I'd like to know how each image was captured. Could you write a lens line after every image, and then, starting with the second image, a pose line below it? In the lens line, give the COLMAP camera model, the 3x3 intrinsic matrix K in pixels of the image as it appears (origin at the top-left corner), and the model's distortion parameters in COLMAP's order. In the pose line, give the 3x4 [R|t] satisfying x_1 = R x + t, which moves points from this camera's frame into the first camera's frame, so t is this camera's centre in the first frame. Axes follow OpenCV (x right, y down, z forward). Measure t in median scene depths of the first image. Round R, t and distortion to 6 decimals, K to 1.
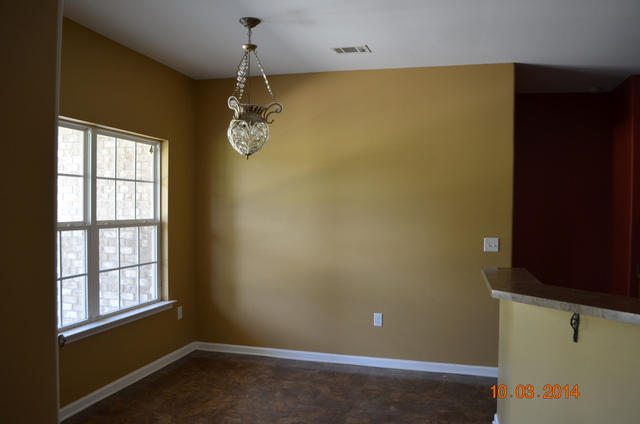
lens RADIAL K [[501.8, 0, 322.7], [0, 501.8, 213.4], [0, 0, 1]] dist [-0.076225, 0.004820]
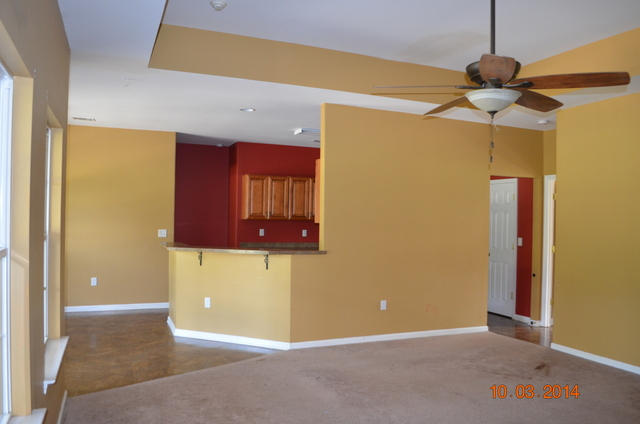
lens RADIAL K [[501.8, 0, 323.4], [0, 501.8, 214.8], [0, 0, 1]] dist [-0.076225, 0.004820]
pose [[0.794495, -0.003529, 0.607260, -0.287611], [0.012224, 0.999873, -0.010182, 0.026307], [-0.607148, 0.015512, 0.794438, -0.766899]]
